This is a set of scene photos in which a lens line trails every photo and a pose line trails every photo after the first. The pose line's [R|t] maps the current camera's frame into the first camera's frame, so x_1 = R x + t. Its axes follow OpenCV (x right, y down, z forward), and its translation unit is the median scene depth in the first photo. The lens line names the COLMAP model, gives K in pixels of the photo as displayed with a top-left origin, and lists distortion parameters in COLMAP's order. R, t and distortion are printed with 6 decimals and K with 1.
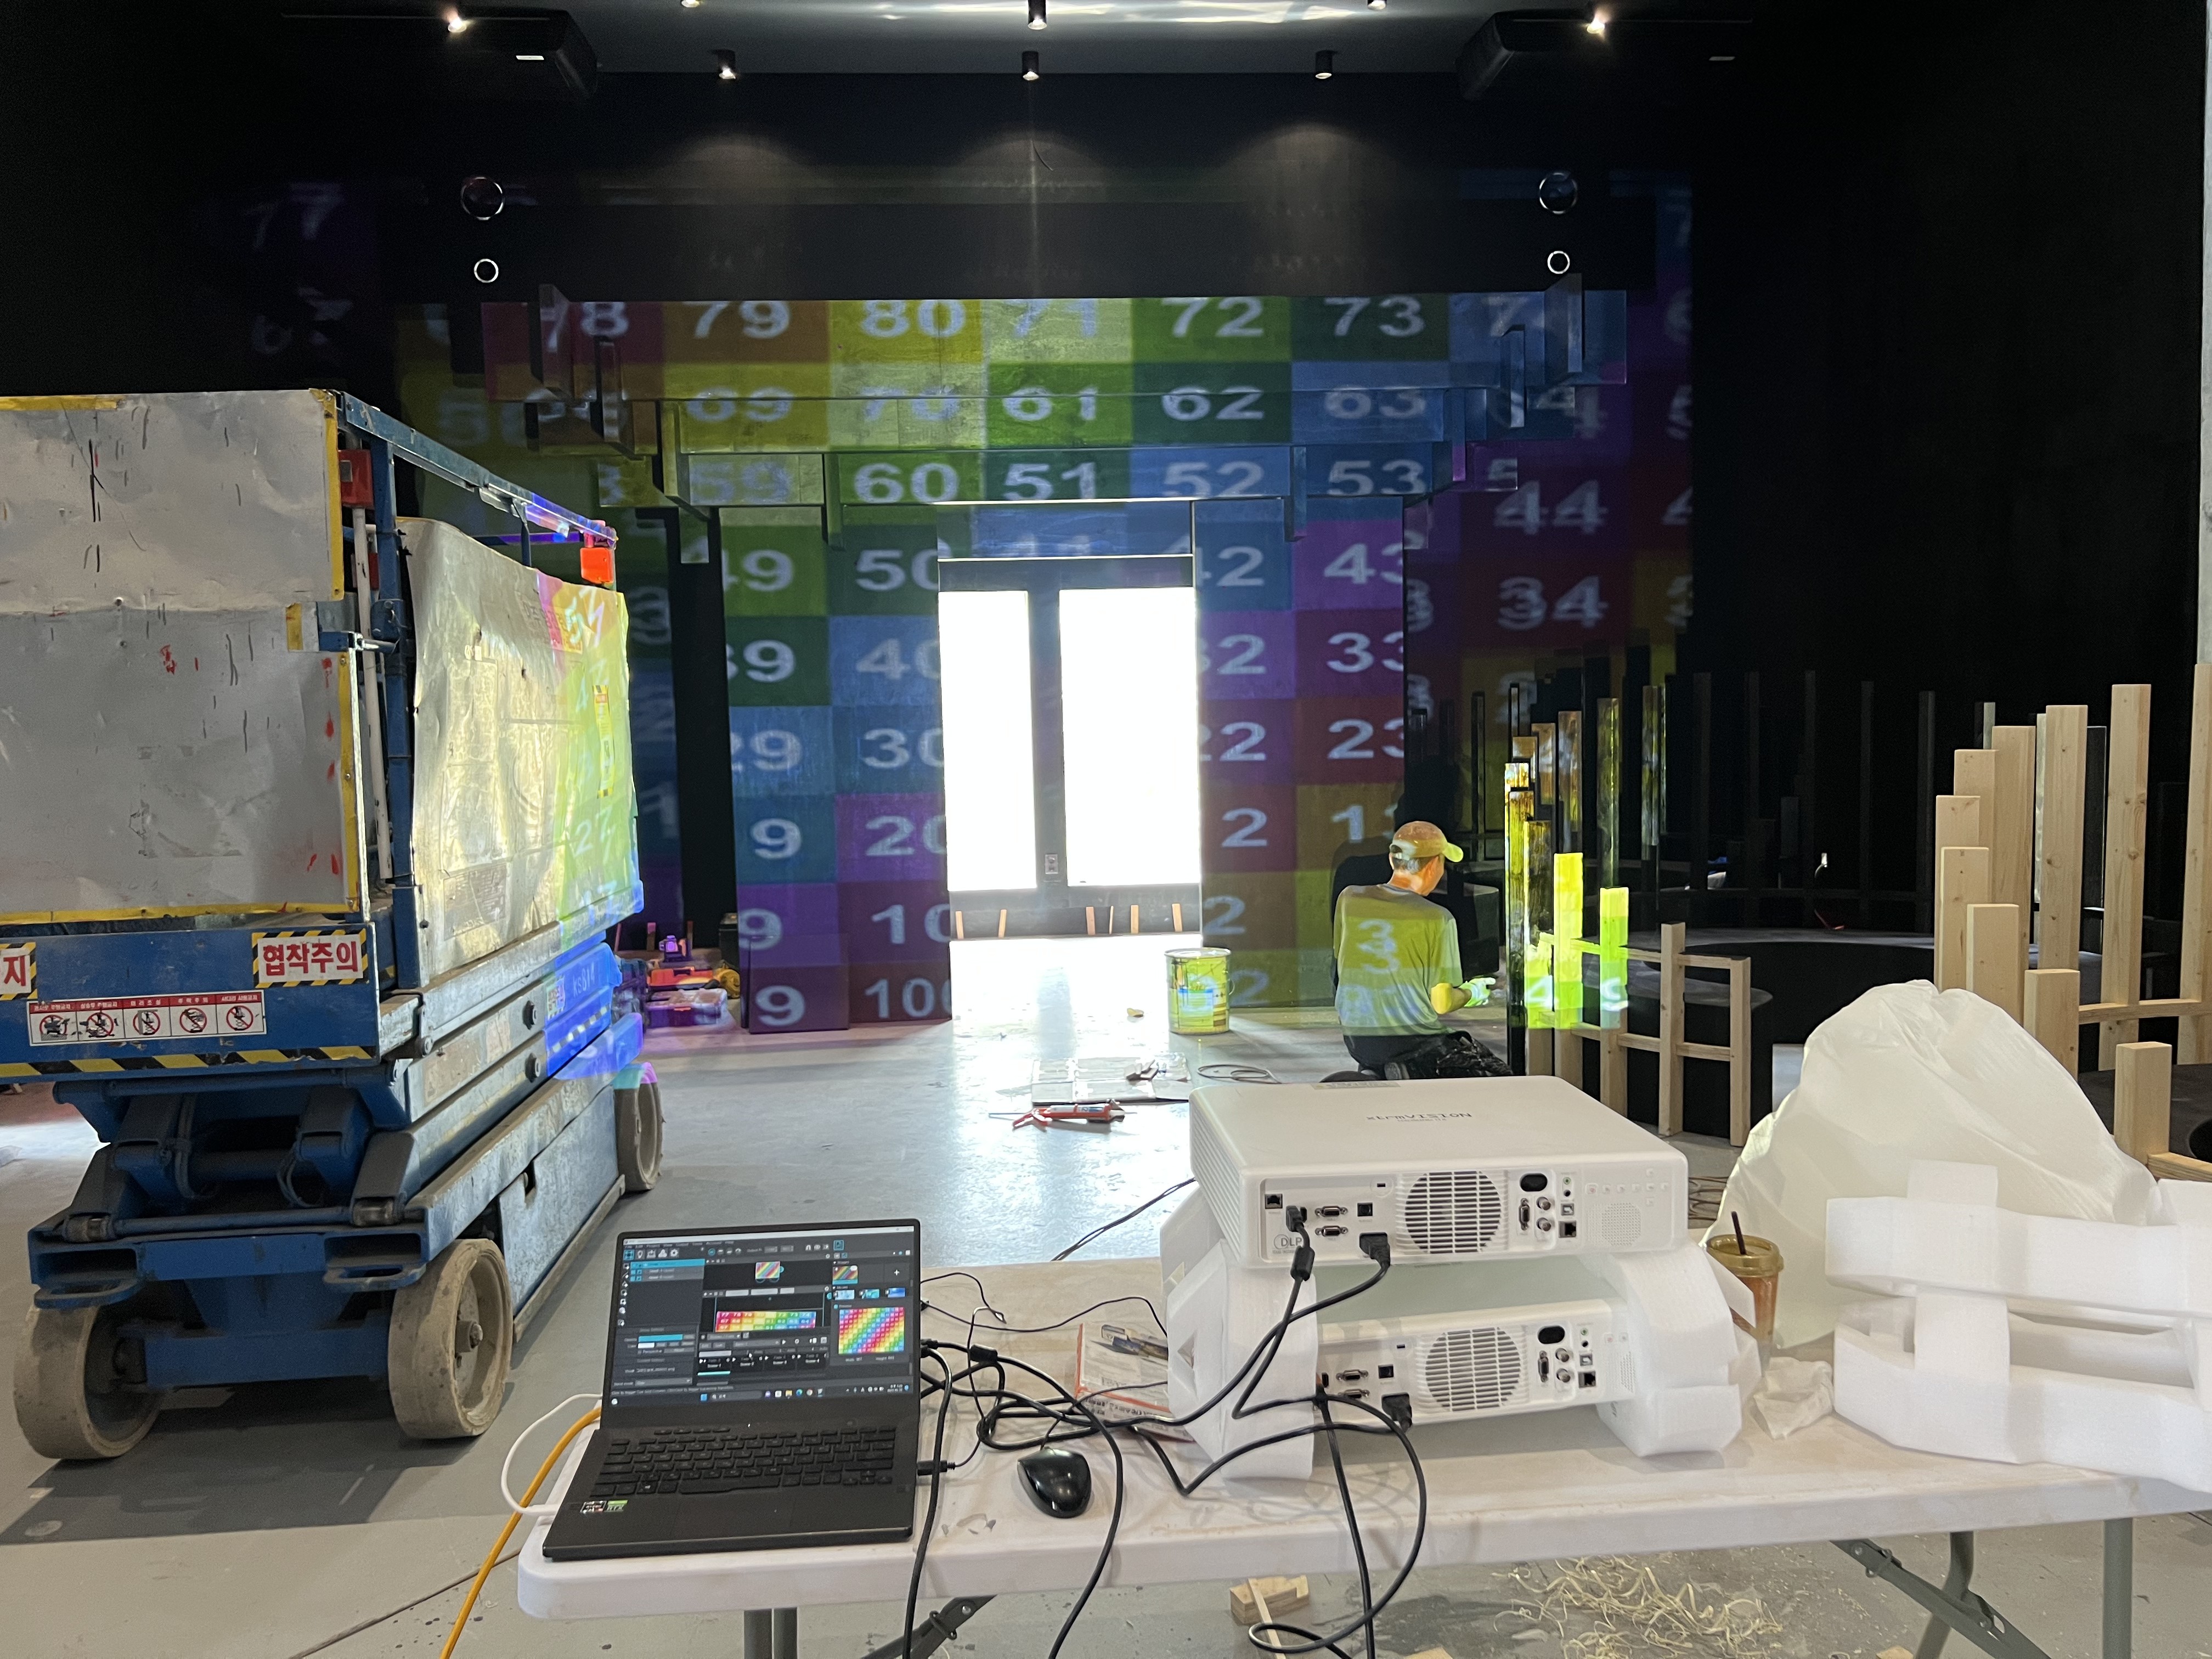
lens RADIAL K [[1691.5, 0, 1106.0], [0, 1691.5, 829.5], [0, 0, 1]] dist [0.057855, -0.054911]
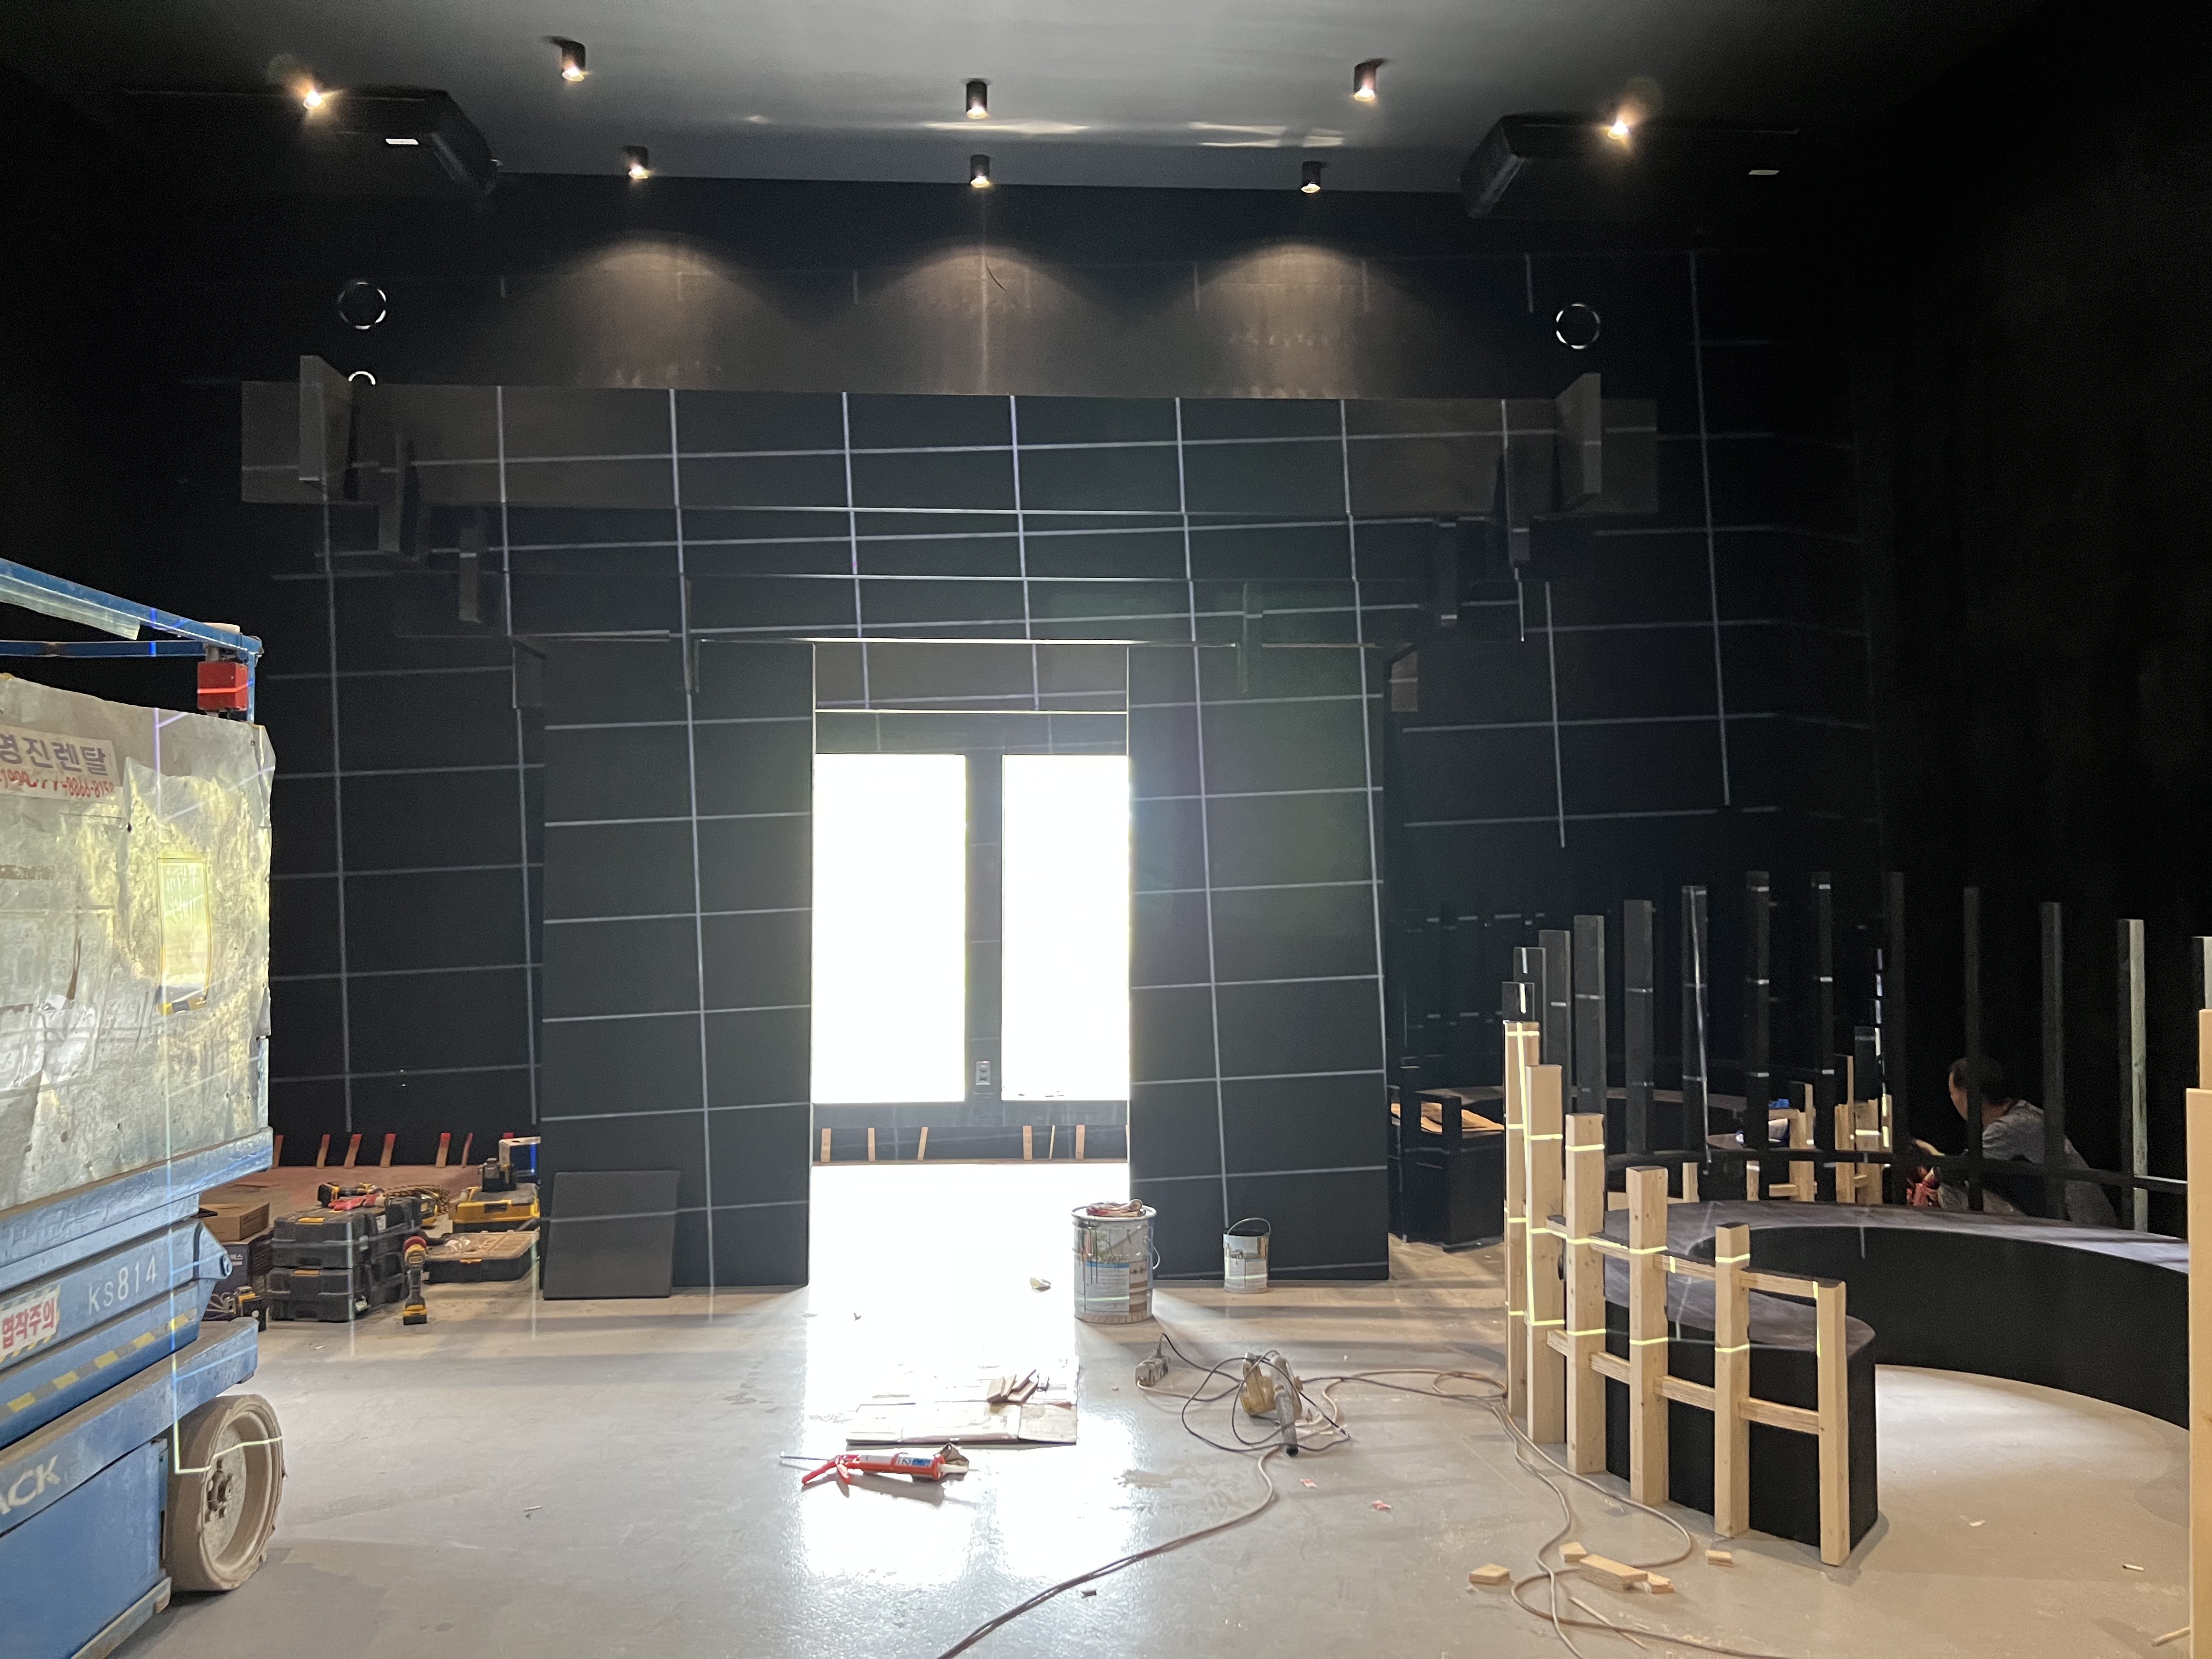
lens RADIAL K [[1691.5, 0, 1106.0], [0, 1691.5, 829.5], [0, 0, 1]] dist [0.057855, -0.054911]
pose [[0.999543, 0.023300, -0.019266, 0.058411], [-0.025174, 0.994302, -0.103589, -0.019691], [0.016742, 0.104027, 0.994434, 0.191593]]
